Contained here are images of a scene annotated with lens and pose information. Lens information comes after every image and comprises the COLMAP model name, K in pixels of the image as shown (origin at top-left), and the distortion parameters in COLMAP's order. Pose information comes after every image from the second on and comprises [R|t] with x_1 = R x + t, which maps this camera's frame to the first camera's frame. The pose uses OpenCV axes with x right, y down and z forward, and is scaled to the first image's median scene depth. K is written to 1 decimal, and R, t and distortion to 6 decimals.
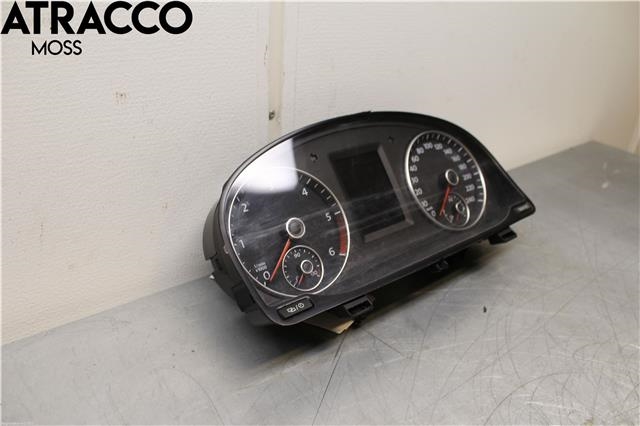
lens RADIAL K [[535.4, 0, 321.2], [0, 535.4, 211.8], [0, 0, 1]] dist [-0.017167, -0.001272]
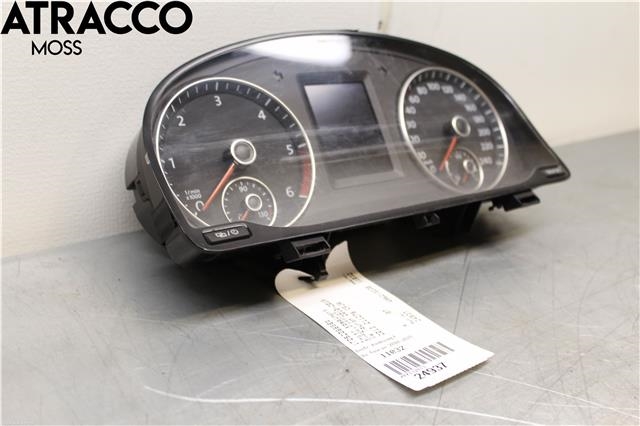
lens RADIAL K [[749.6, 0, 319.4], [0, 749.6, 213.3], [0, 0, 1]] dist [0.030890, 0.000000]
pose [[0.996540, 0.071304, -0.042699, 0.104744], [-0.075554, 0.991277, -0.107990, 0.206768], [0.034627, 0.110843, 0.993235, -0.068010]]
